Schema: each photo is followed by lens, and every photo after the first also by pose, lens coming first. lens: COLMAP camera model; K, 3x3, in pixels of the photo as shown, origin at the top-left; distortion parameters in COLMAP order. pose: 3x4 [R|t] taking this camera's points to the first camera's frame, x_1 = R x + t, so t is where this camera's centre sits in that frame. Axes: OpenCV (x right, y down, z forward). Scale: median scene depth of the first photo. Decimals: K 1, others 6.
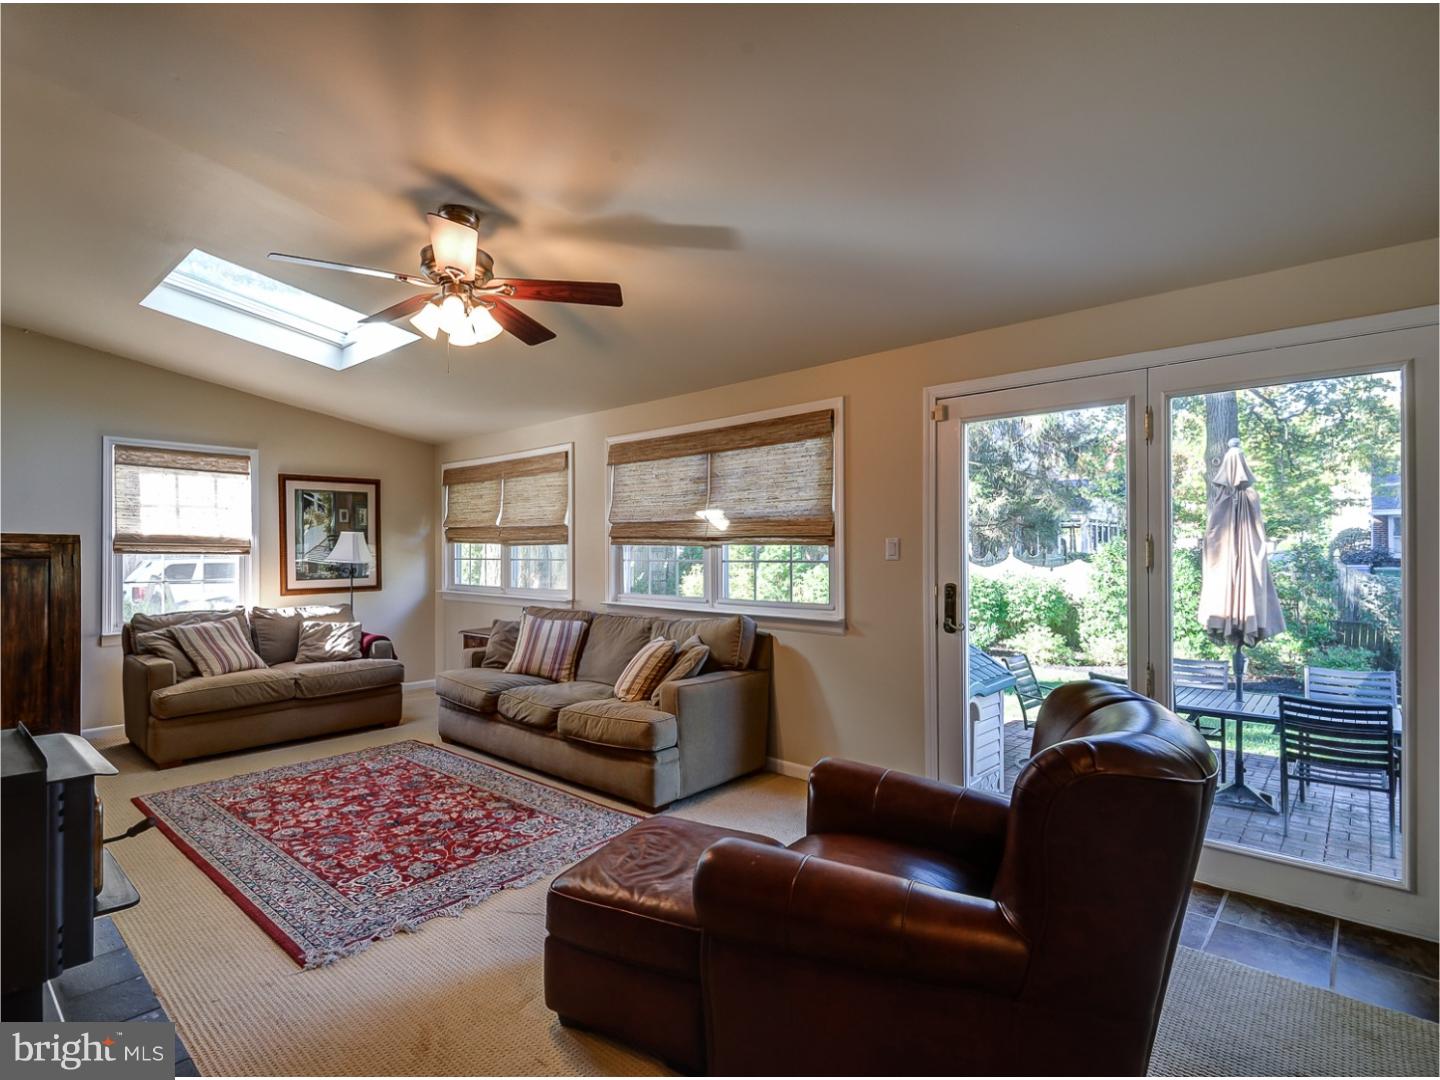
lens RADIAL K [[666.1, 0, 613.2], [0, 666.1, 562.8], [0, 0, 1]] dist [0.005601, -0.002097]
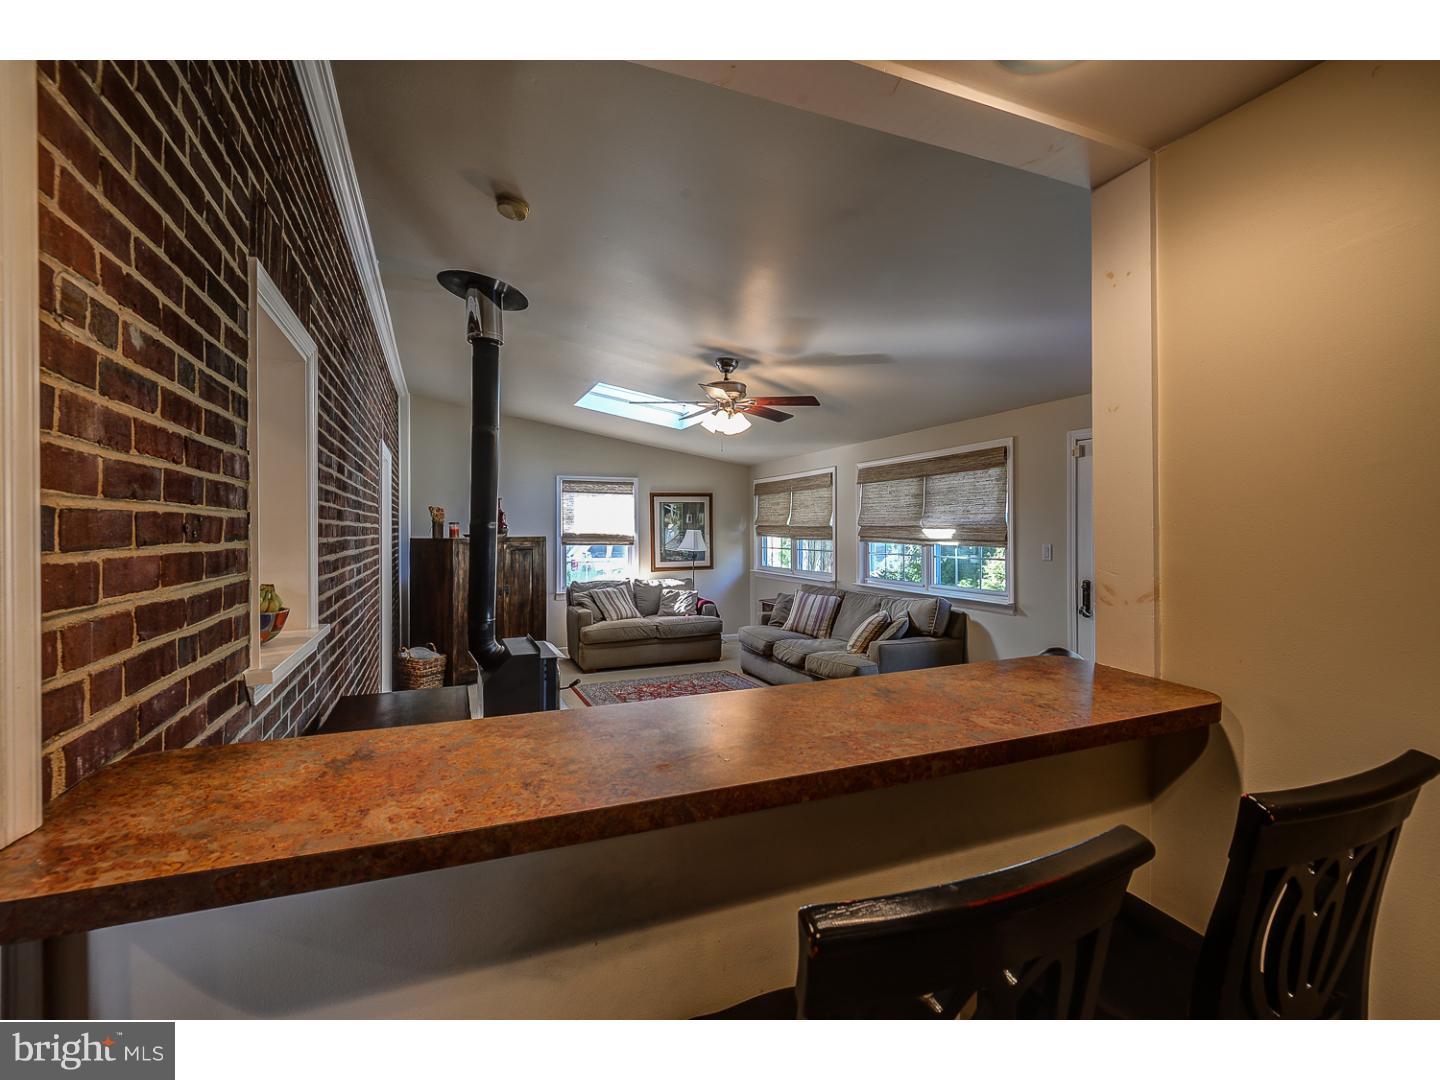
lens RADIAL K [[666.1, 0, 719.5], [0, 666.1, 534.5], [0, 0, 1]] dist [0.005601, -0.002097]
pose [[0.918869, 0.003130, -0.394549, 0.287335], [-0.000175, 0.999972, 0.007523, -0.054965], [0.394562, -0.006844, 0.918844, -0.396760]]
